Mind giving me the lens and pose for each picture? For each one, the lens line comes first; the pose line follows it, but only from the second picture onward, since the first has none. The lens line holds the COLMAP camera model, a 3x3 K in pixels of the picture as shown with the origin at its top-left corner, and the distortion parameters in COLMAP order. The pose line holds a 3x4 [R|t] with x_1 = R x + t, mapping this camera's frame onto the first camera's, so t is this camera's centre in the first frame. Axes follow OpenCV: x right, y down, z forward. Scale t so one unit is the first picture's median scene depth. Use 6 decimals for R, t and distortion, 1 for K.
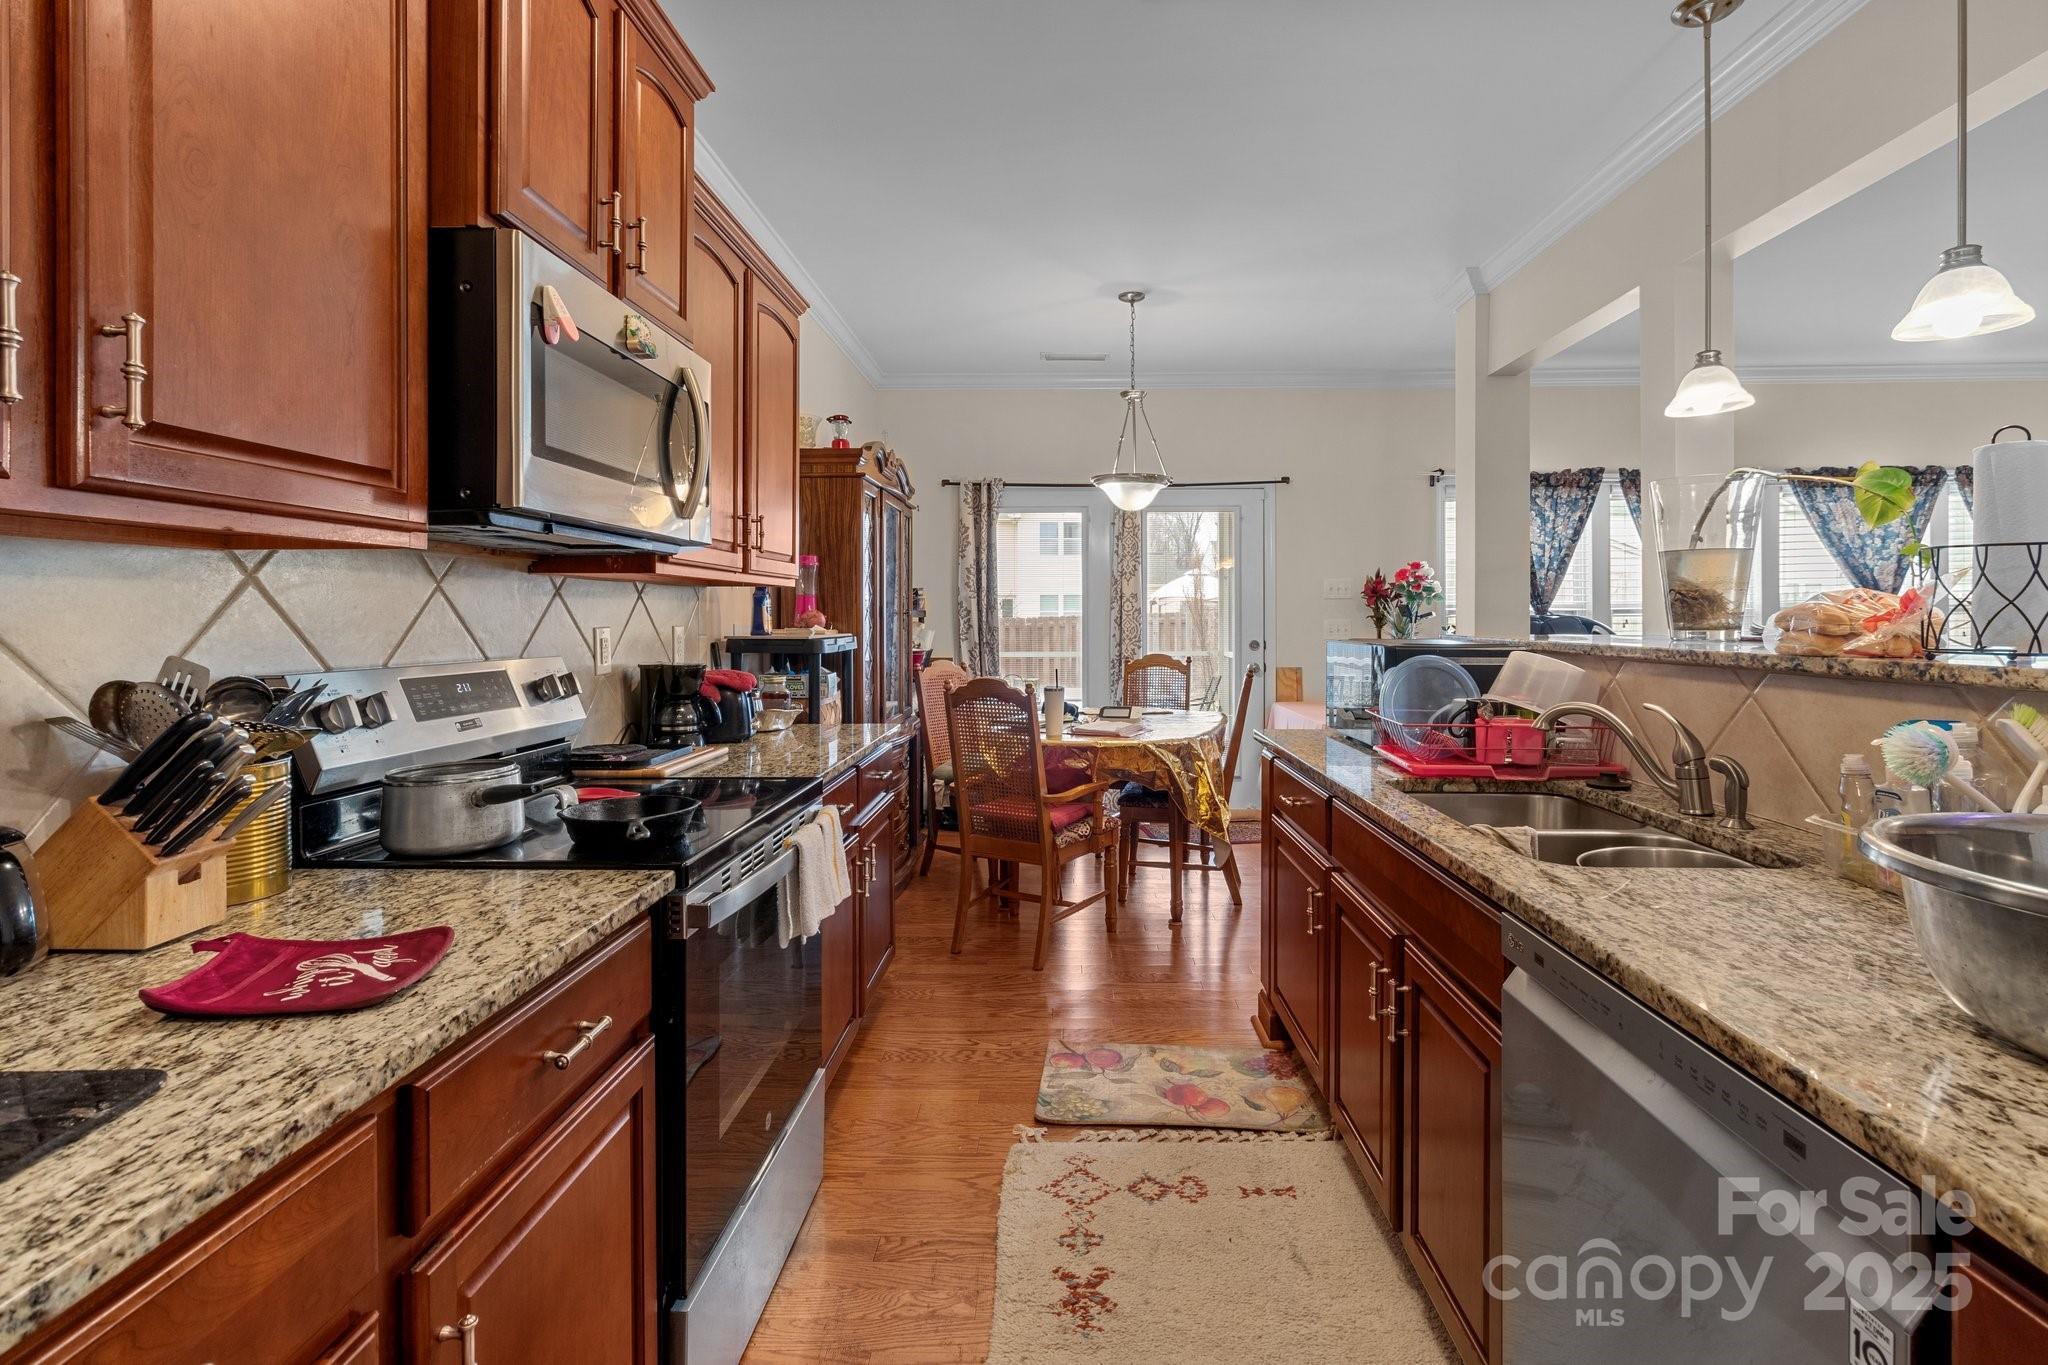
lens RADIAL K [[963.2, 0, 1049.3], [0, 963.2, 612.9], [0, 0, 1]] dist [0.000439, -0.000420]
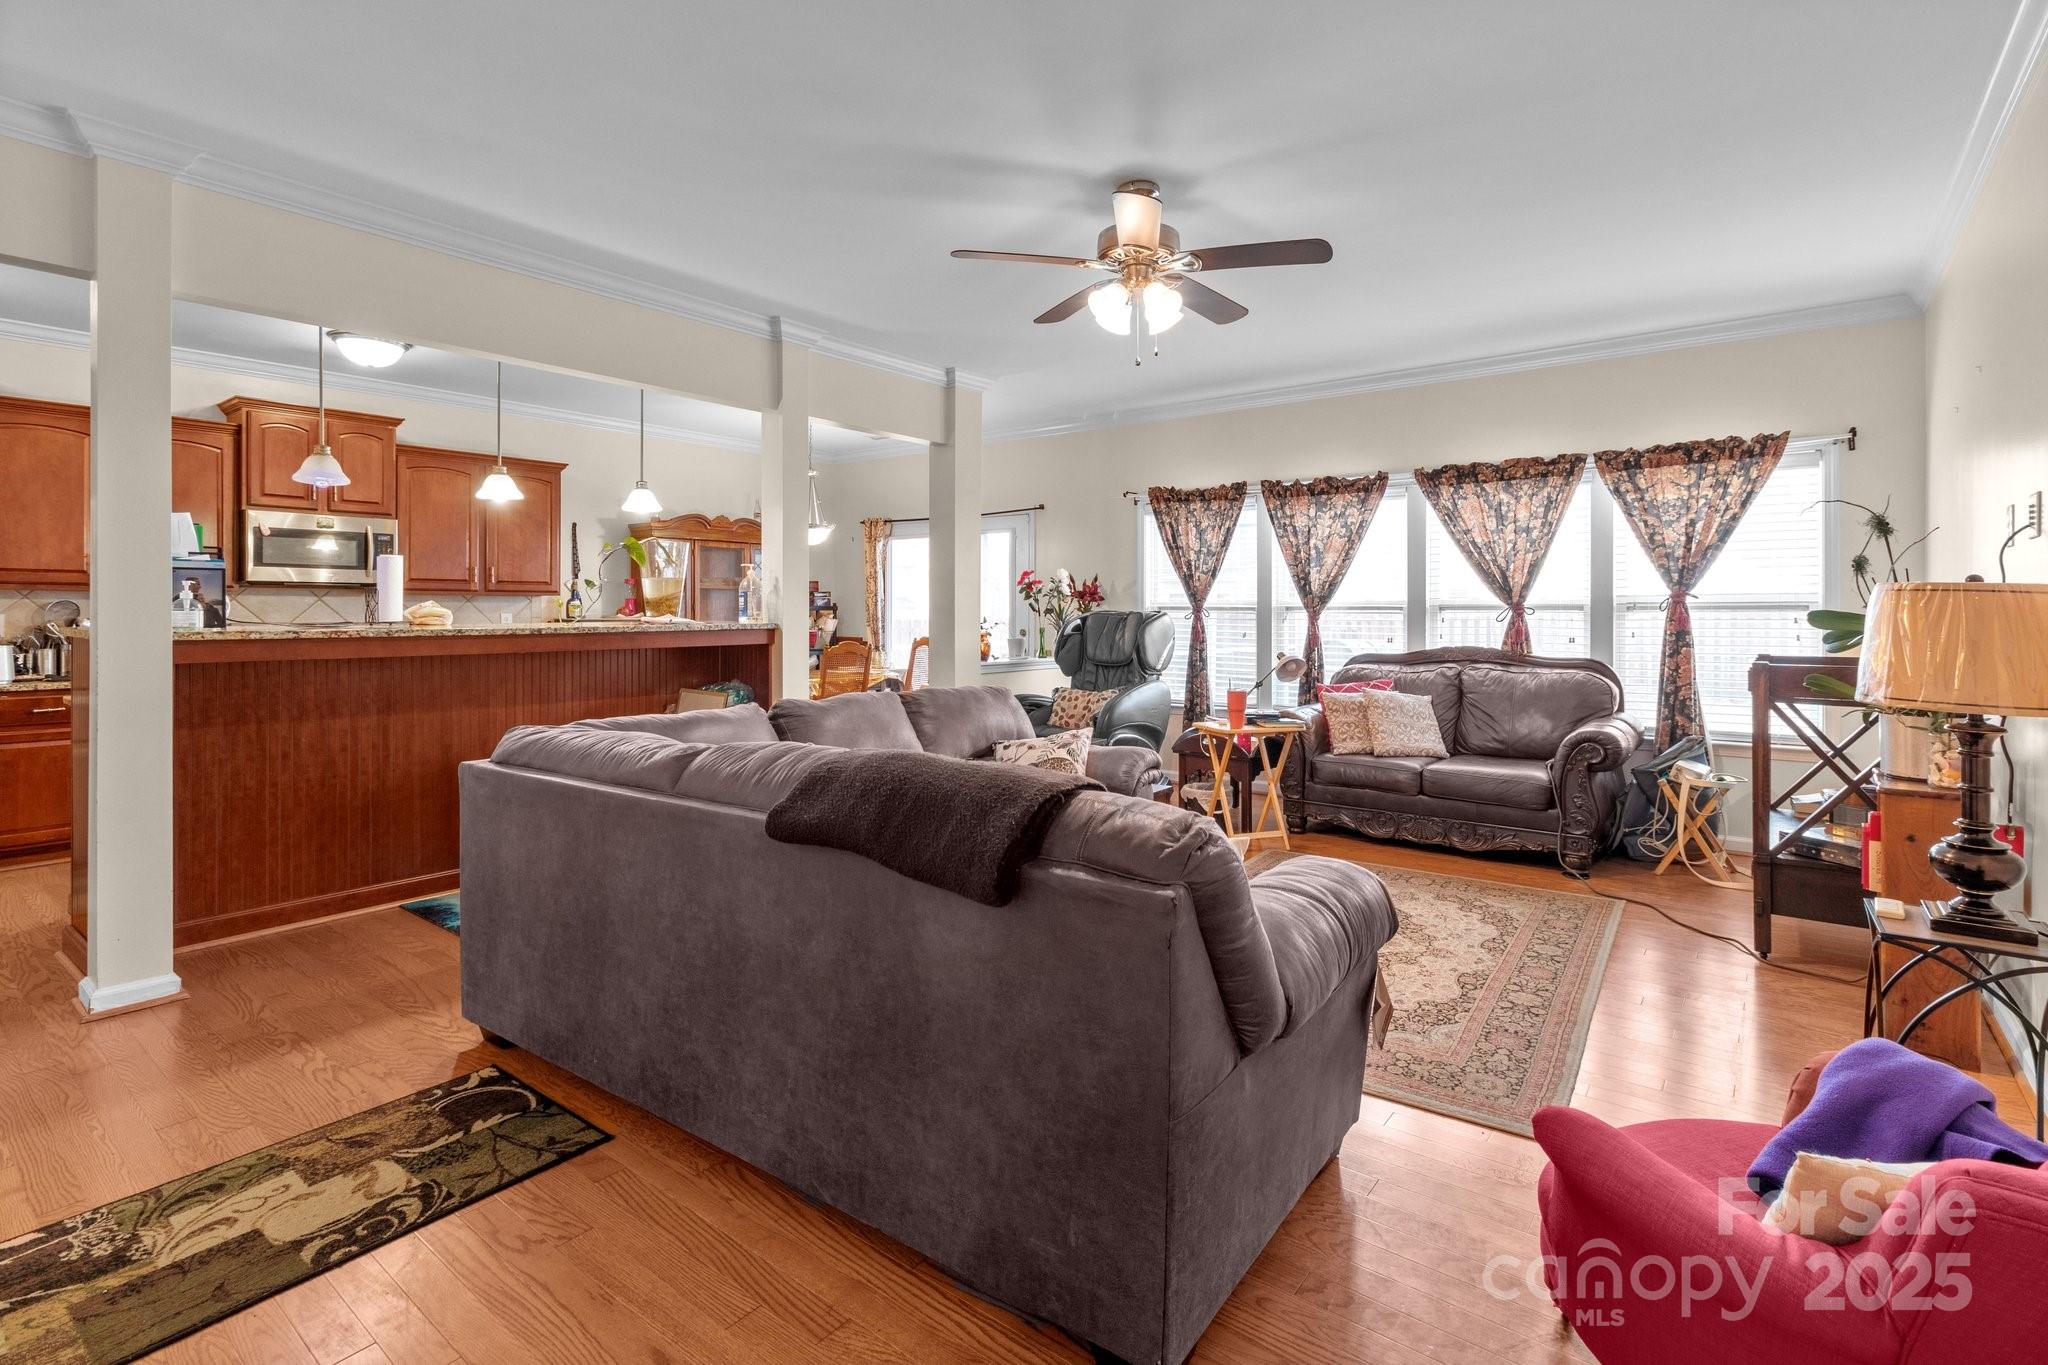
lens RADIAL K [[963.2, 0, 1038.5], [0, 963.2, 619.2], [0, 0, 1]] dist [0.000439, -0.000420]
pose [[0.806946, 0.009871, -0.590542, 3.235208], [-0.001551, 0.999892, 0.014594, -0.013176], [0.590623, -0.010861, 0.806875, -0.188192]]
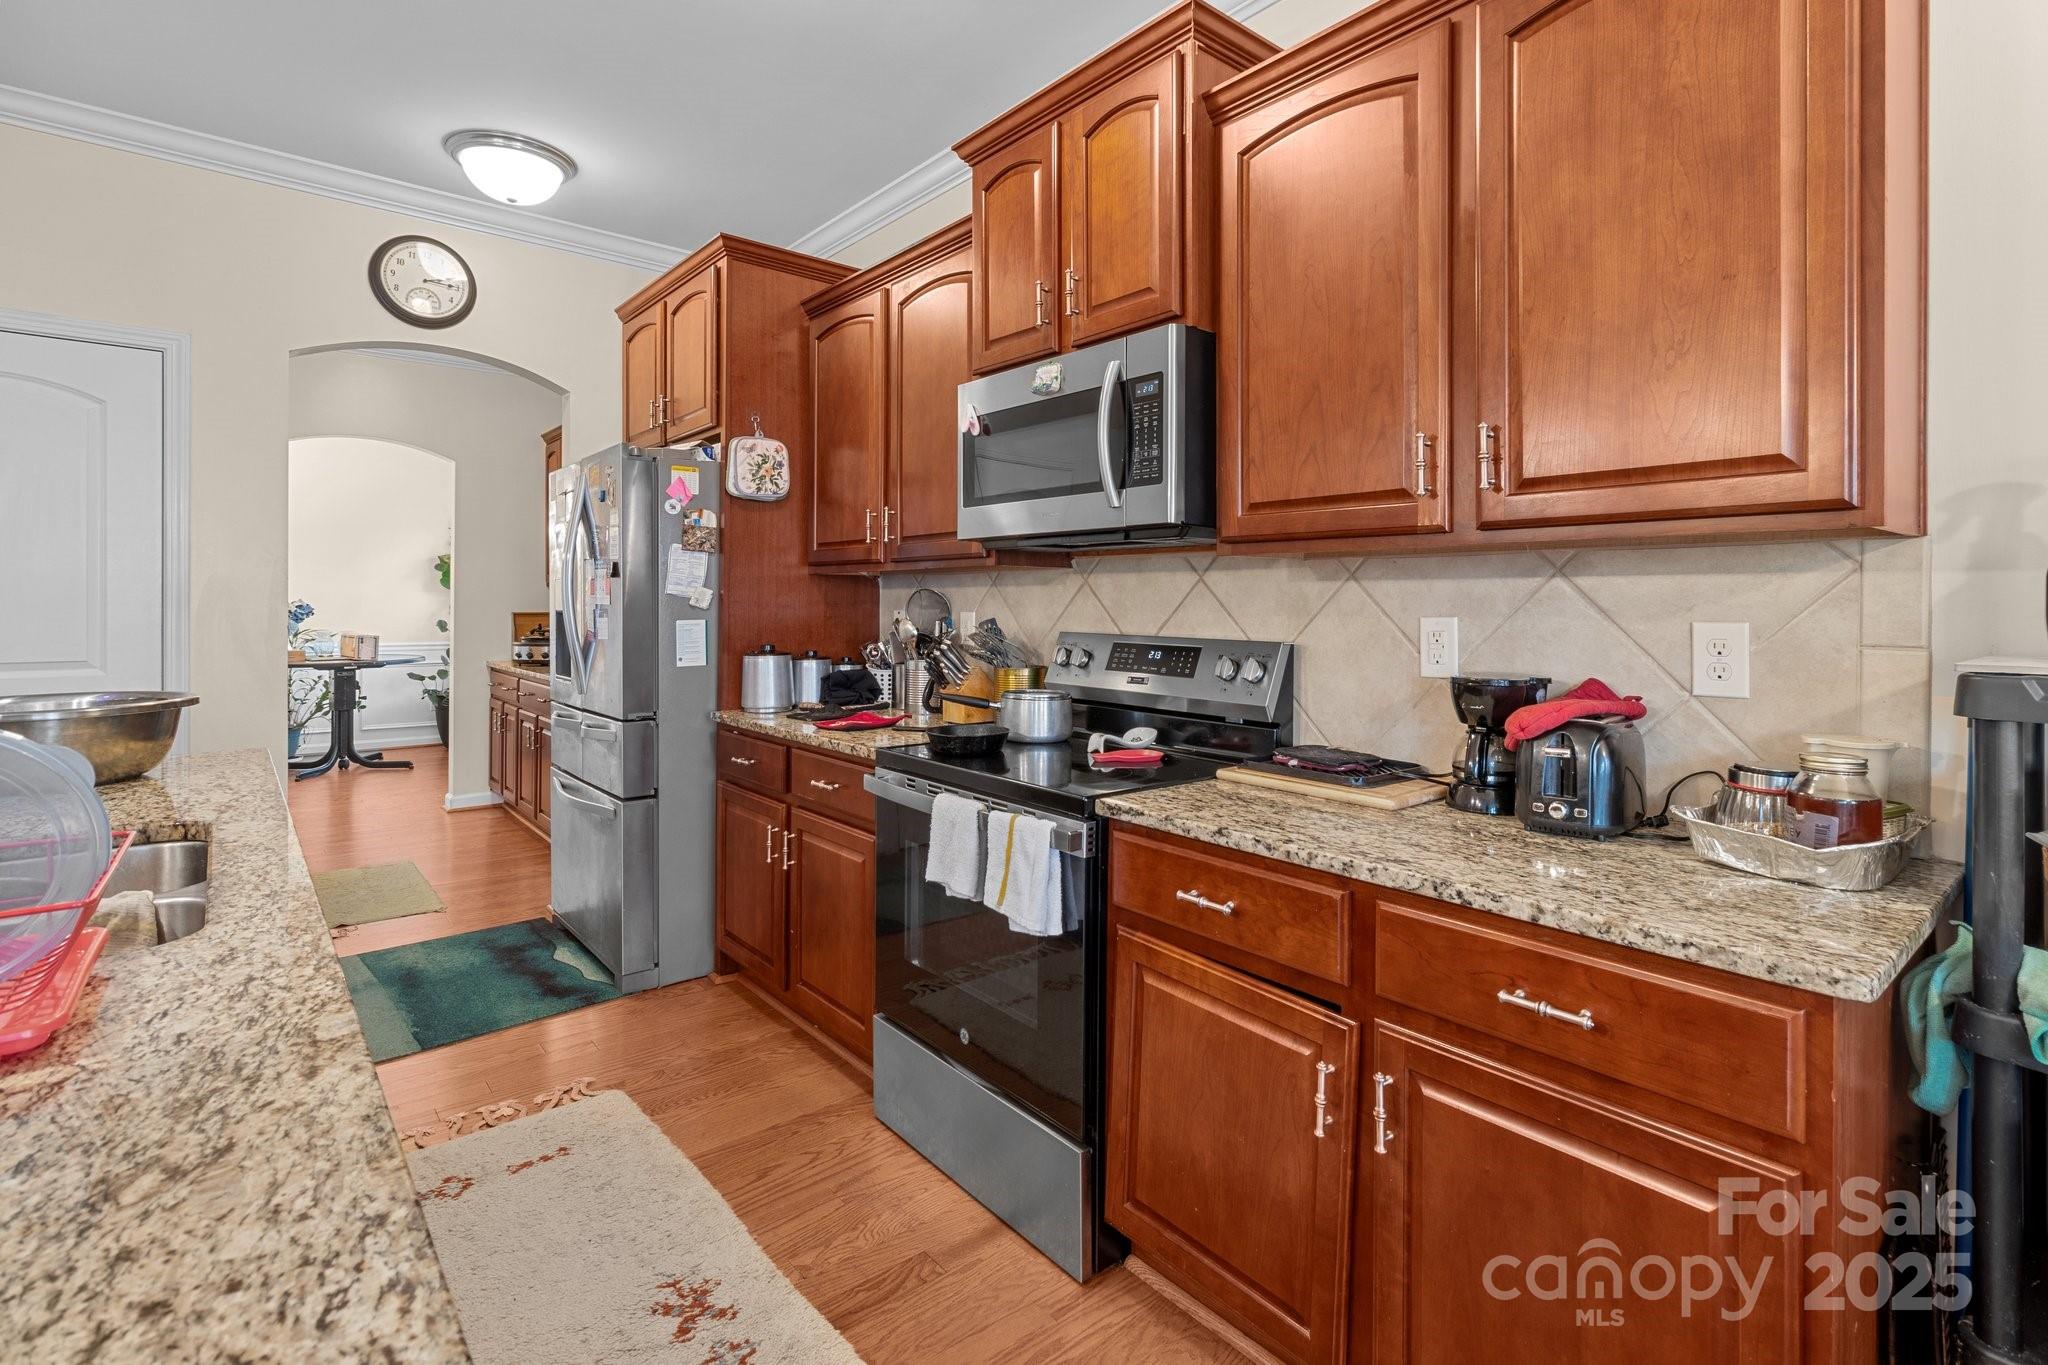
lens RADIAL K [[963.2, 0, 1052.9], [0, 963.2, 606.4], [0, 0, 1]] dist [0.000439, -0.000420]
pose [[-0.740822, 0.002187, -0.671697, 0.386704], [-0.001822, 0.999984, 0.005266, 0.002993], [0.671699, 0.005125, -0.740807, 1.826588]]
